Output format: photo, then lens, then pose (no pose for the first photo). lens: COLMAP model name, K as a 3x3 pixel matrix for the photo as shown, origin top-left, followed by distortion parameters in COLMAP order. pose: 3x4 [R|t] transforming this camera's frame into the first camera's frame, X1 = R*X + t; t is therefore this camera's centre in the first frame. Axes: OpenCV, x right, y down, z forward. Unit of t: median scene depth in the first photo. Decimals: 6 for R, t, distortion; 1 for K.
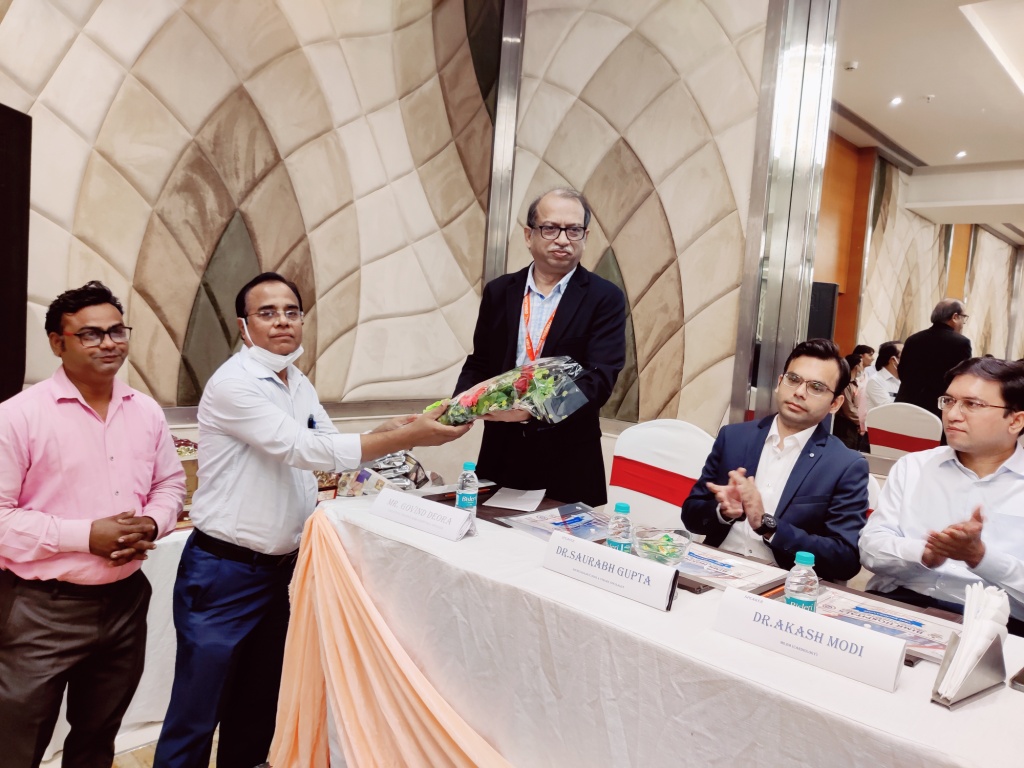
lens RADIAL K [[773.8, 0, 507.5], [0, 773.8, 381.0], [0, 0, 1]] dist [0.009964, -0.022199]
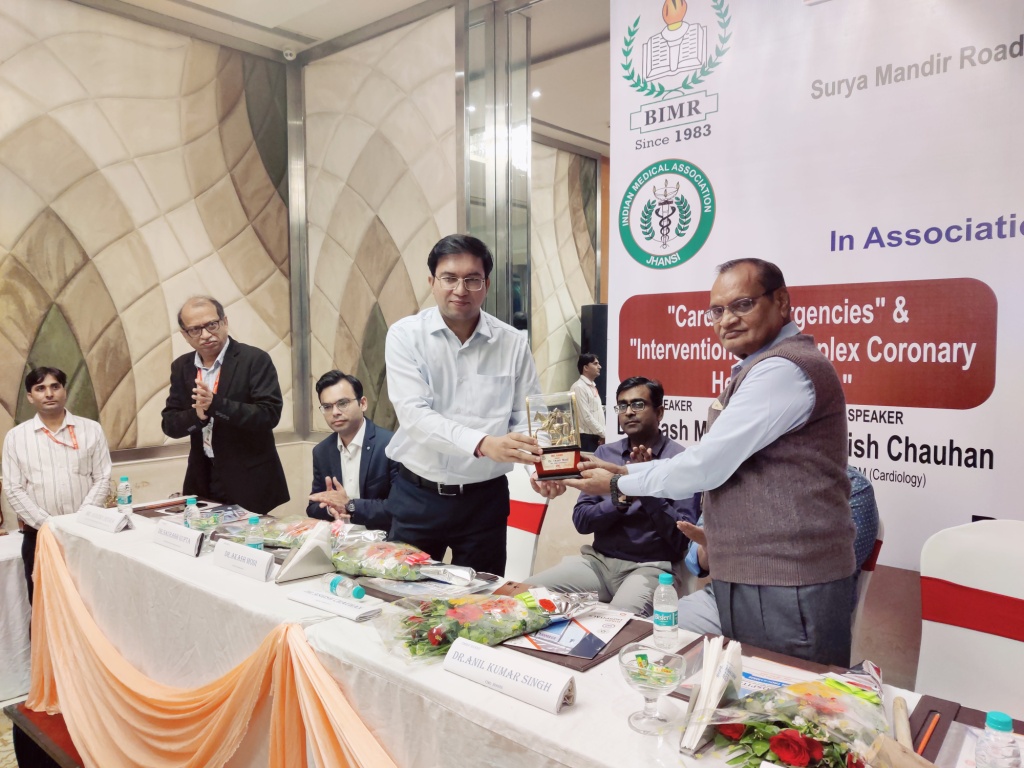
lens RADIAL K [[773.8, 0, 505.2], [0, 773.8, 389.3], [0, 0, 1]] dist [0.009964, -0.022199]
pose [[0.995834, -0.084348, 0.034643, 0.320349], [0.084848, 0.996306, -0.013211, 0.001179], [-0.033401, 0.016095, 0.999312, -0.284804]]
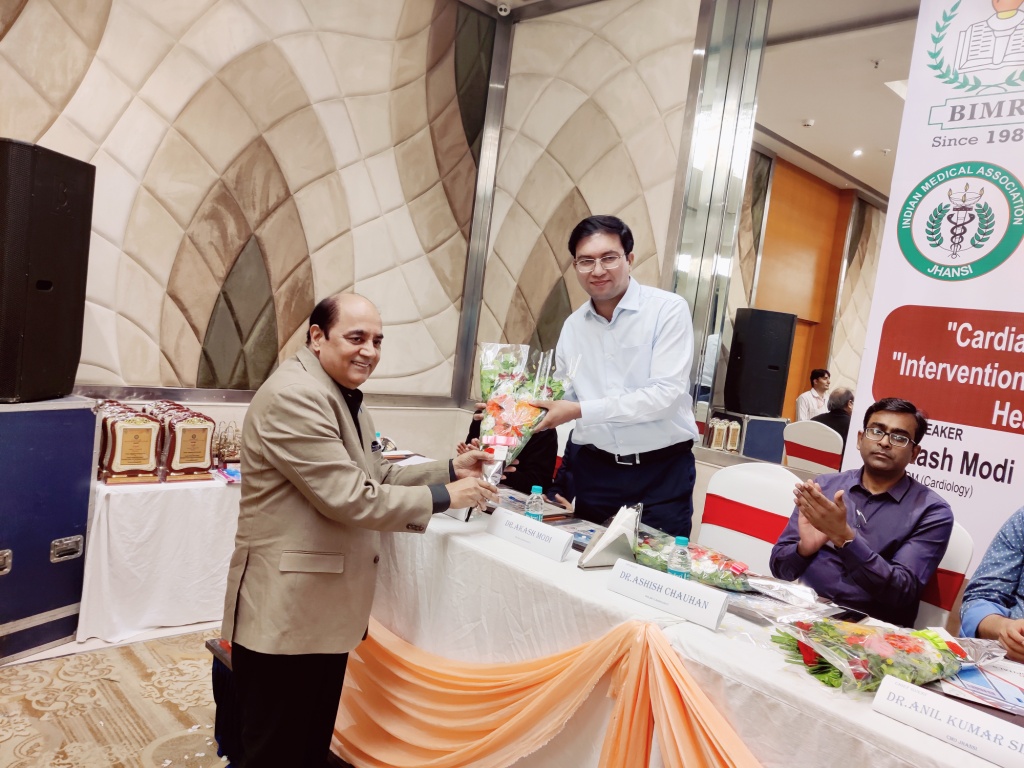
lens RADIAL K [[773.8, 0, 522.1], [0, 773.8, 390.8], [0, 0, 1]] dist [0.009964, -0.022199]
pose [[0.998018, 0.054680, -0.031150, 0.132006], [-0.054601, 0.998502, 0.003398, 0.003421], [0.031289, -0.001691, 0.999509, -0.227326]]
